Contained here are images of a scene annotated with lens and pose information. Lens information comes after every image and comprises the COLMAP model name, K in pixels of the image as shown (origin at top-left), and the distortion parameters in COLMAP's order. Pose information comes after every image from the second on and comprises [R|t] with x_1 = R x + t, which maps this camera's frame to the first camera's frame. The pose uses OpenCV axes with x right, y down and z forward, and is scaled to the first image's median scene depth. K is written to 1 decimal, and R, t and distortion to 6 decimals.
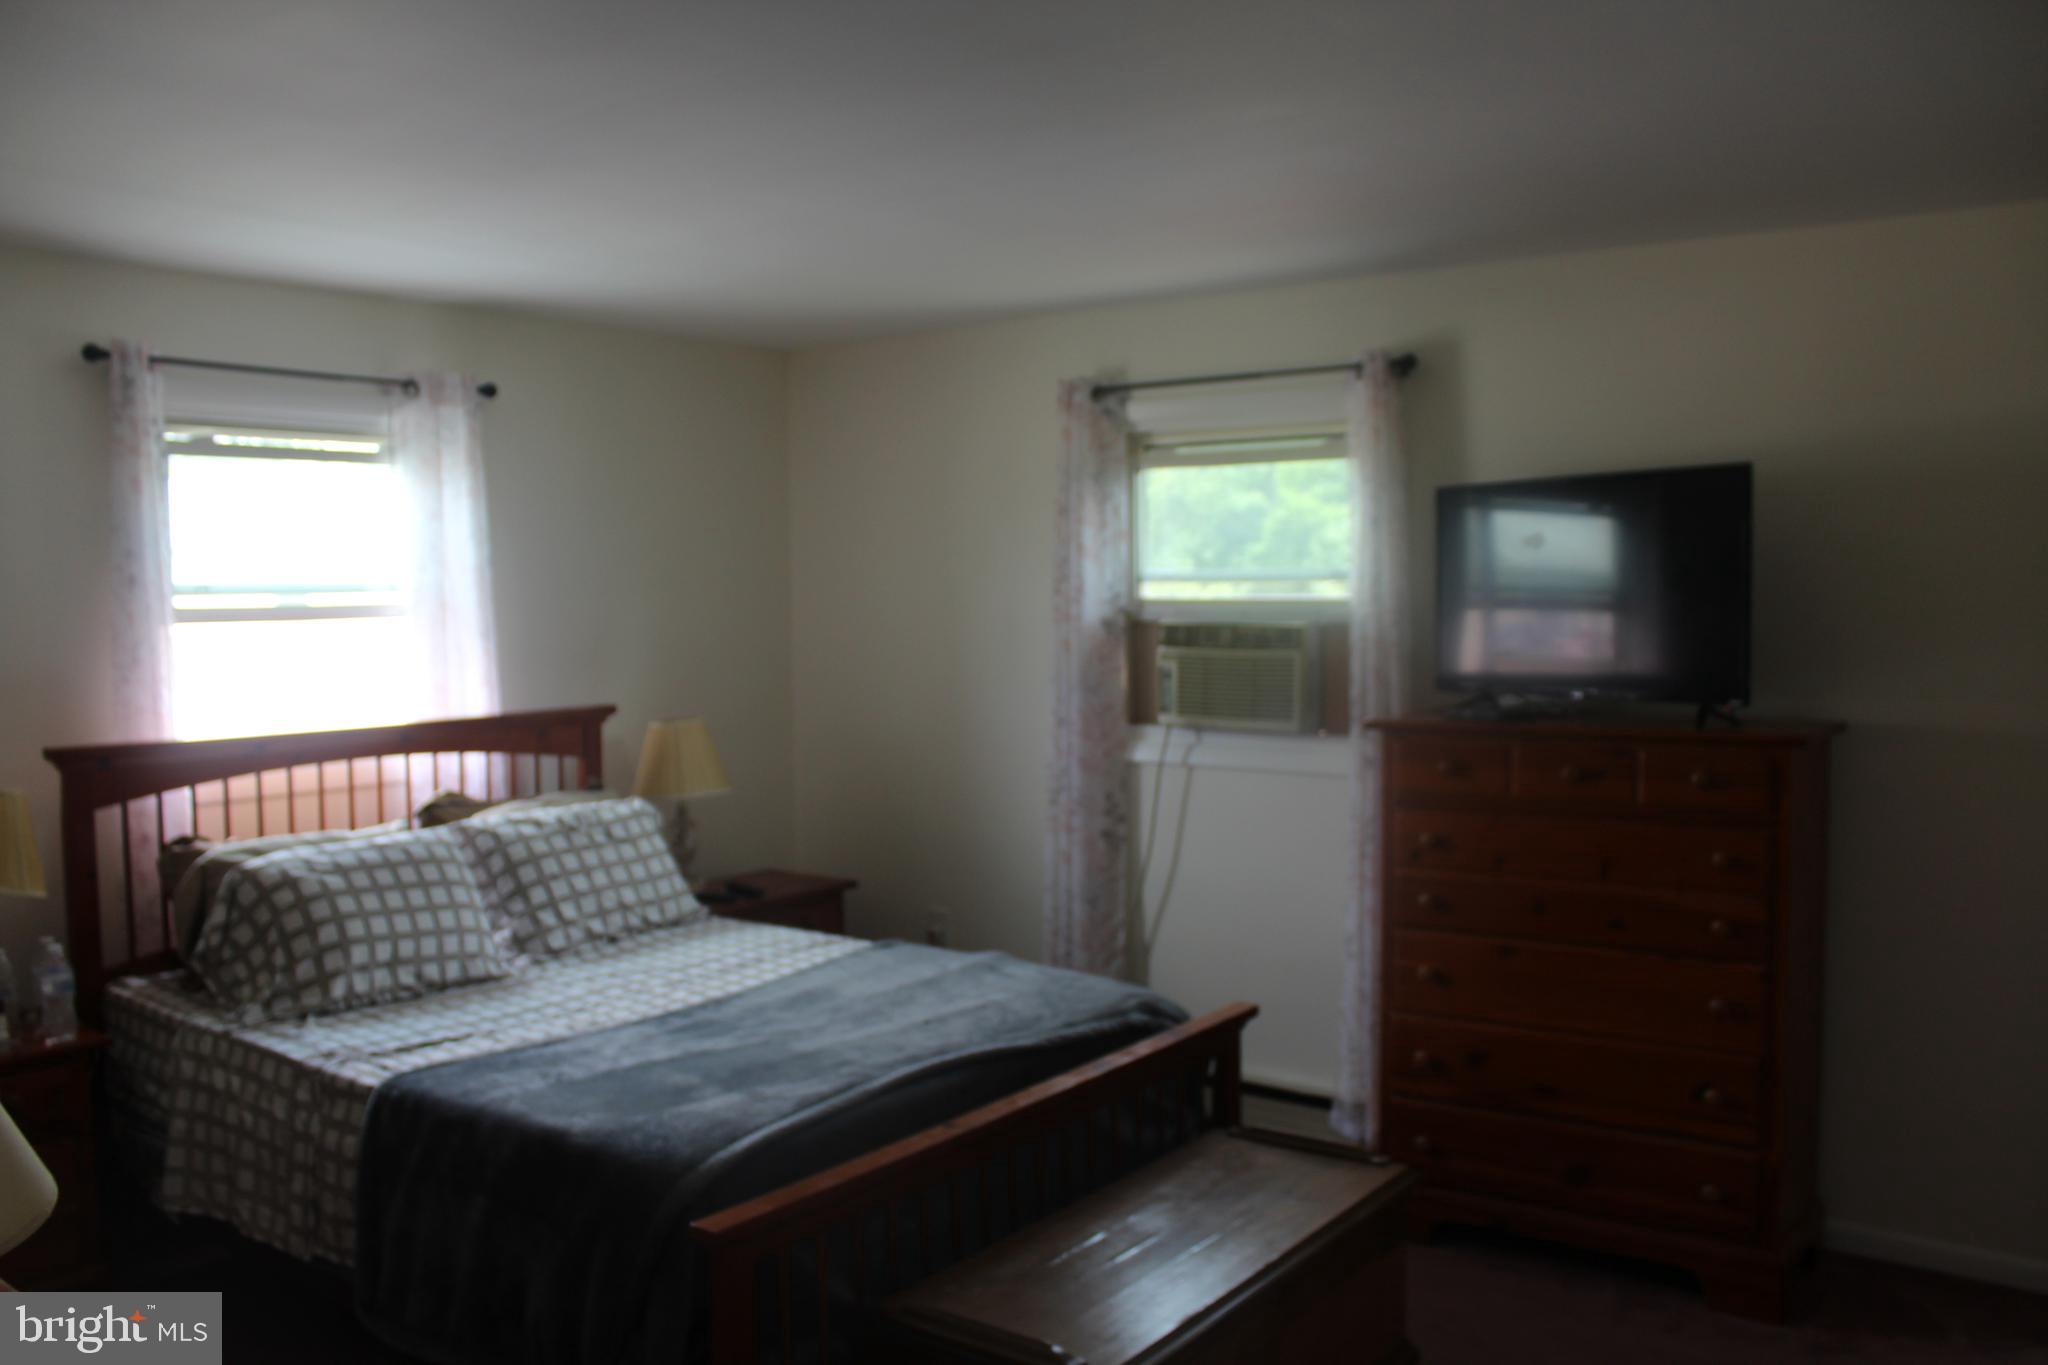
lens RADIAL K [[1673.5, 0, 995.0], [0, 1673.5, 690.9], [0, 0, 1]] dist [-0.167455, 0.150016]
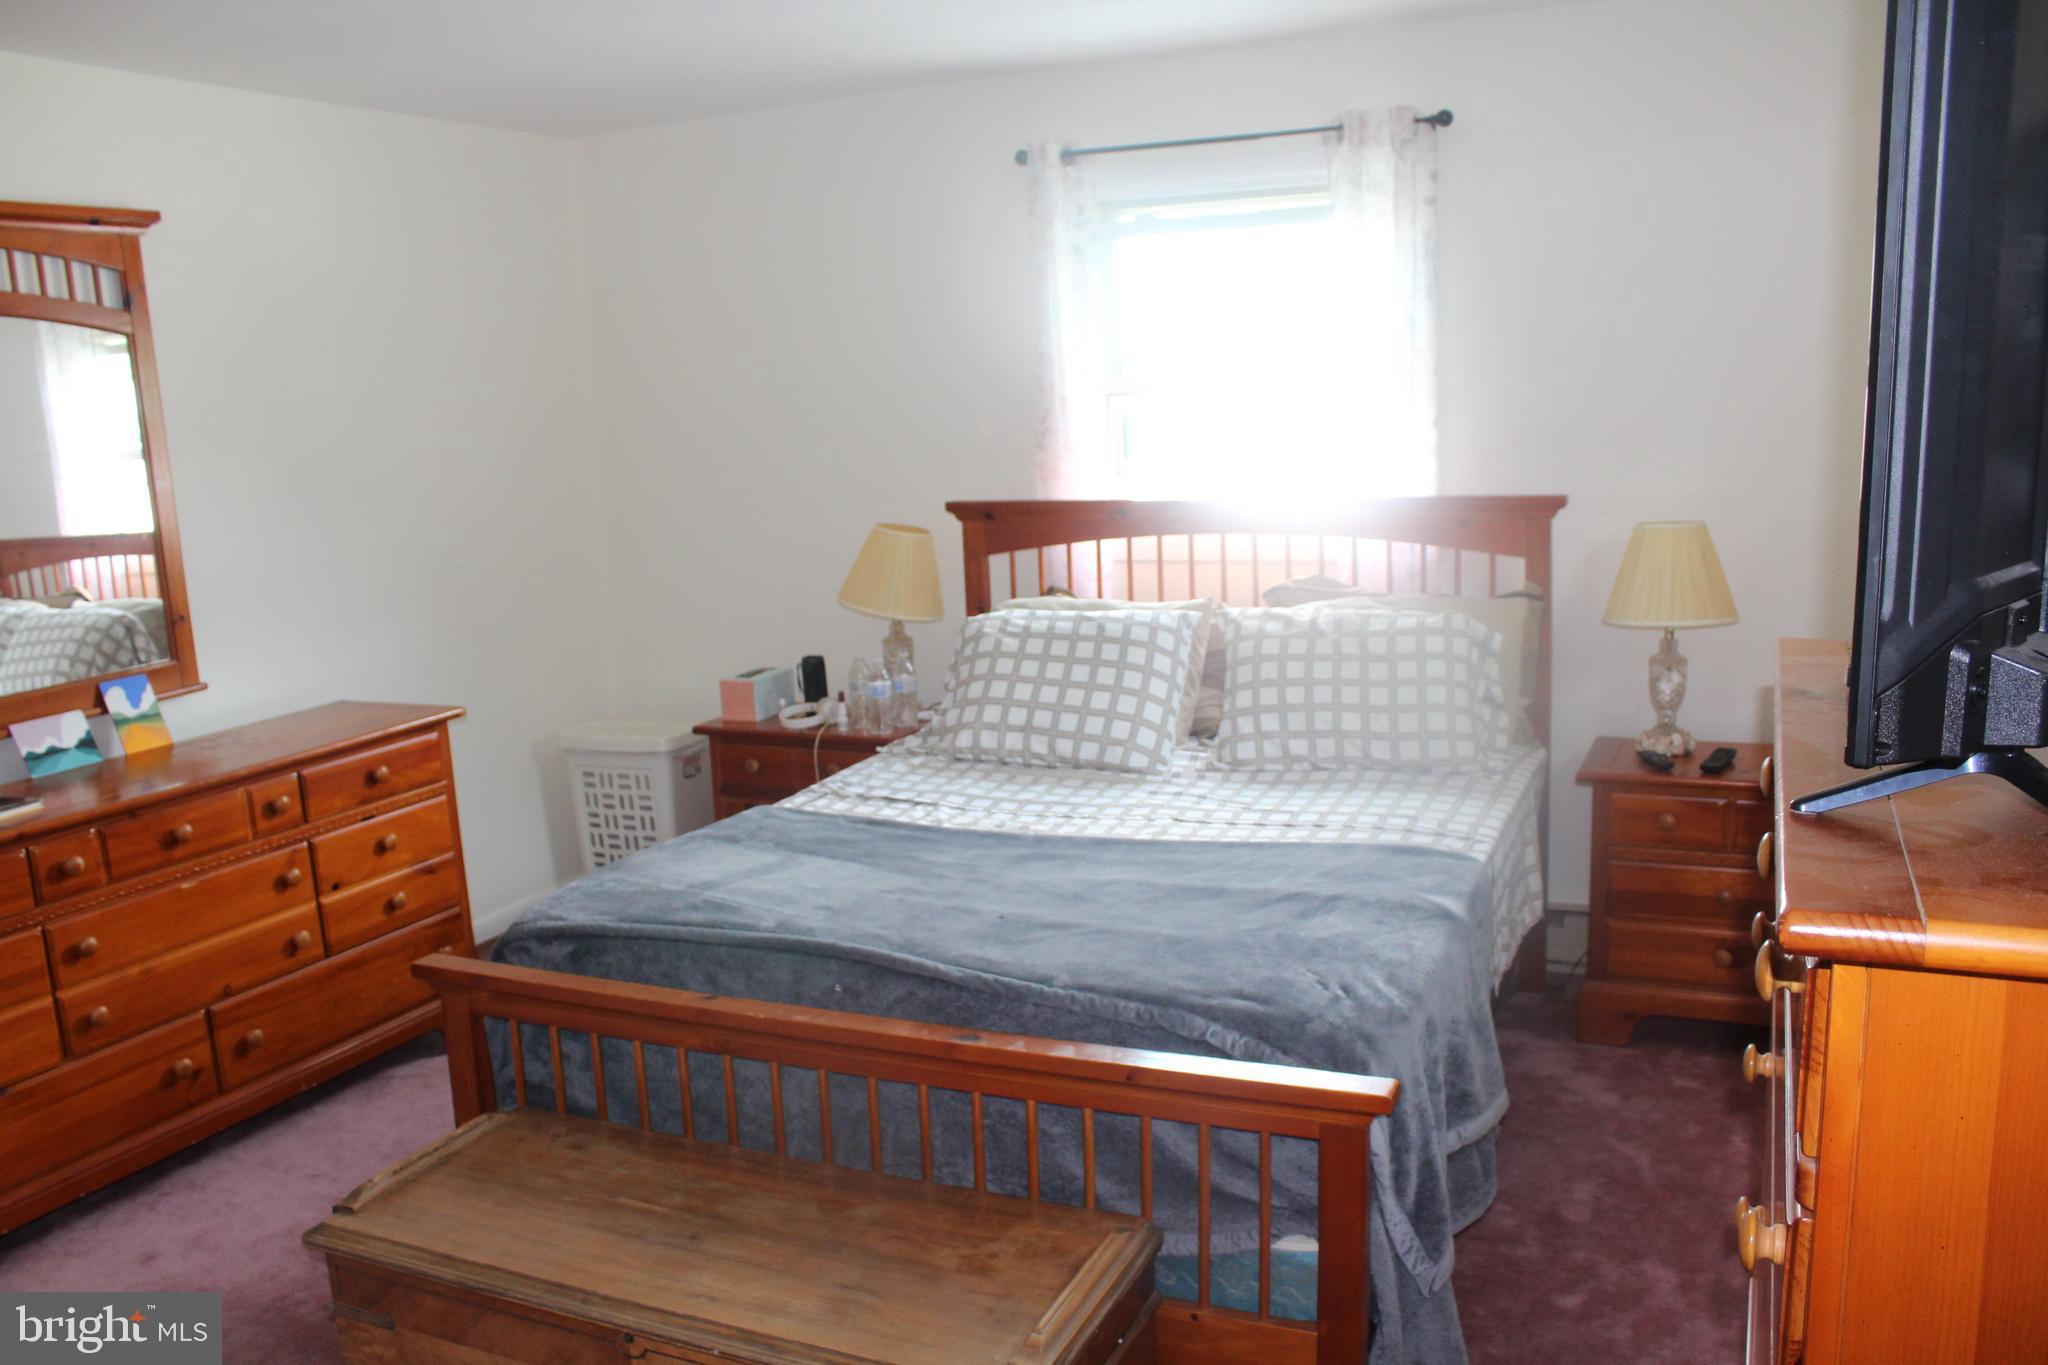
lens RADIAL K [[1673.5, 0, 995.0], [0, 1673.5, 690.9], [0, 0, 1]] dist [-0.167455, 0.150016]
pose [[0.218778, 0.171508, -0.960584, 0.628154], [-0.018291, 0.984980, 0.171698, -0.038994], [0.975603, -0.019994, 0.218629, 0.727870]]
